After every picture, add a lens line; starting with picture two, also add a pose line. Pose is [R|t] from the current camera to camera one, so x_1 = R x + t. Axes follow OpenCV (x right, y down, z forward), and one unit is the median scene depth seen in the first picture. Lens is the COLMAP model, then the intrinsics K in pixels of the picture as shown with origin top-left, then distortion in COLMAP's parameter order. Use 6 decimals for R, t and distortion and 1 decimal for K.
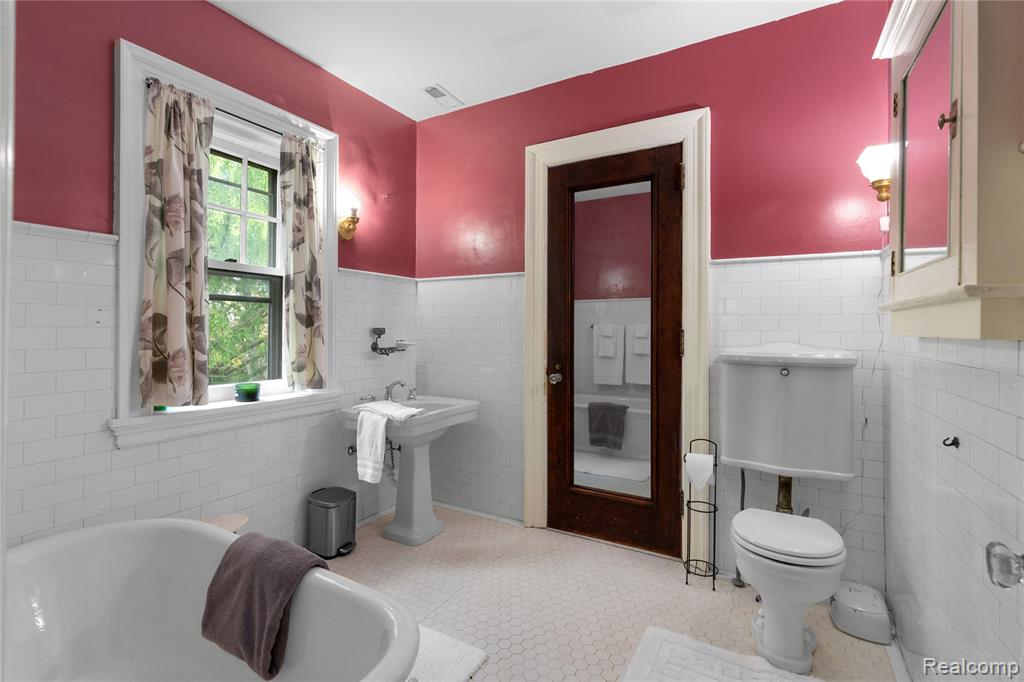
lens RADIAL K [[469.8, 0, 509.9], [0, 469.8, 332.1], [0, 0, 1]] dist [-0.001380, -0.001034]
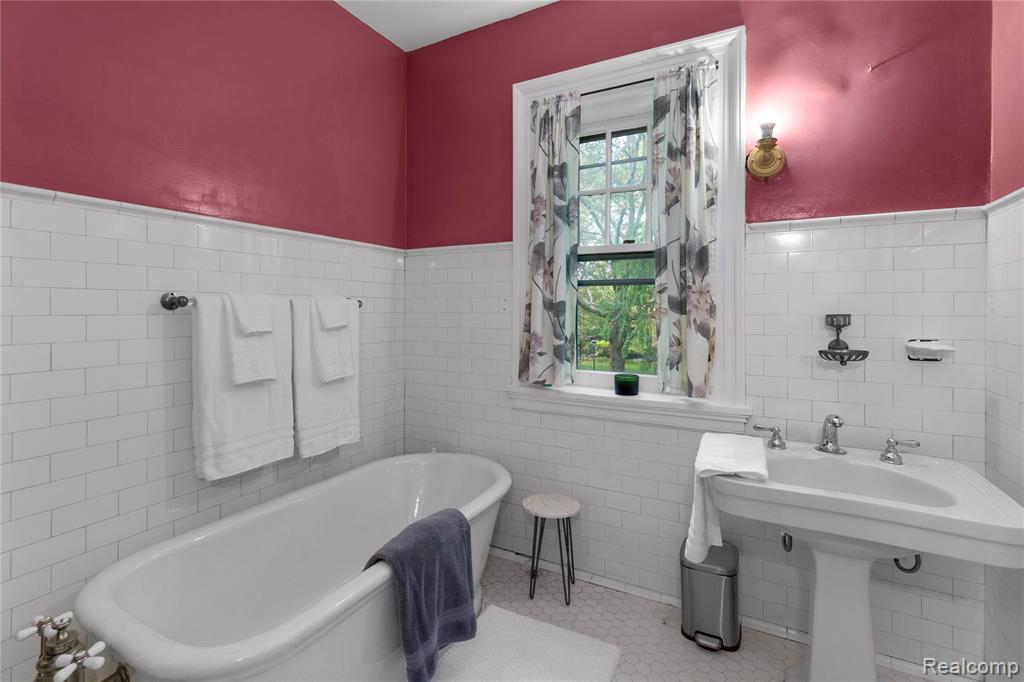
lens RADIAL K [[469.8, 0, 488.4], [0, 469.8, 319.0], [0, 0, 1]] dist [-0.001380, -0.001034]
pose [[0.006101, 0.008573, -0.999945, 0.330359], [-0.013477, 0.999873, 0.008490, -0.003416], [0.999891, 0.013424, 0.006216, 0.694216]]
